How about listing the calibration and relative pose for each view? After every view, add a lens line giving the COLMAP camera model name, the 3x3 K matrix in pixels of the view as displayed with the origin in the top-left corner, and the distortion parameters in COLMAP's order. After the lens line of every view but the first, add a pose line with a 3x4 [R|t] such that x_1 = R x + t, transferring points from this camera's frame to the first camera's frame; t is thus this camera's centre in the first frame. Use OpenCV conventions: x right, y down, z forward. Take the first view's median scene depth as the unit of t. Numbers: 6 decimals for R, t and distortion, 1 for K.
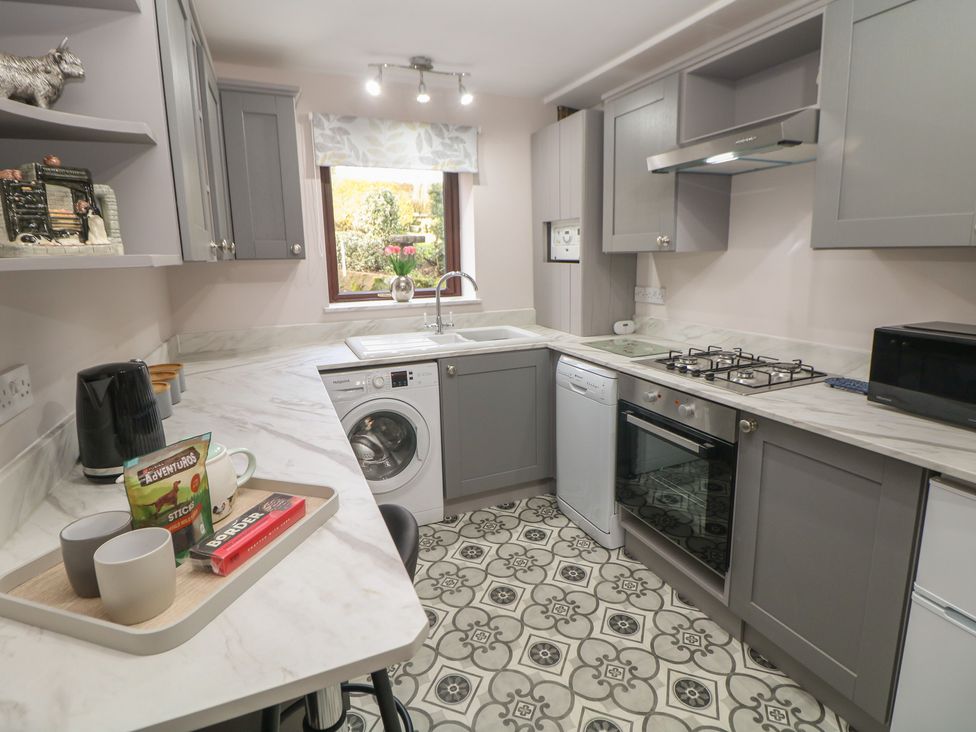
lens RADIAL K [[517.0, 0, 503.2], [0, 517.0, 343.6], [0, 0, 1]] dist [-0.012893, -0.000399]
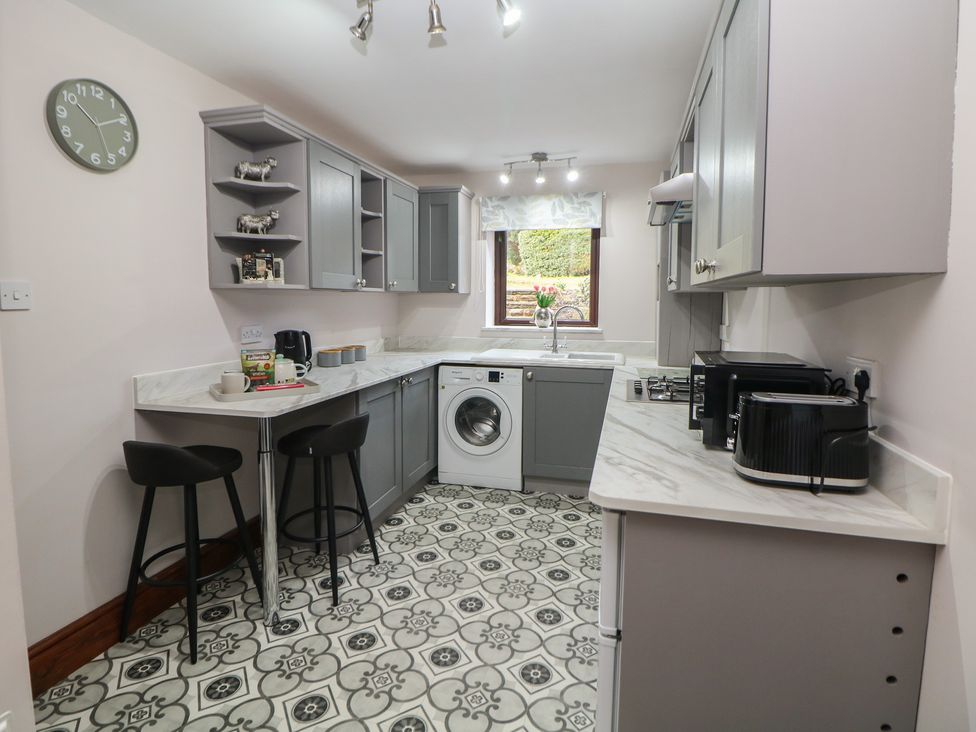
lens RADIAL K [[526.7, 0, 483.4], [0, 526.7, 345.1], [0, 0, 1]] dist [-0.014205, -0.001342]
pose [[0.768894, 0.076115, -0.634829, 0.656026], [-0.128101, 0.991096, -0.036324, 0.036422], [0.626412, 0.109252, 0.771798, -0.142318]]
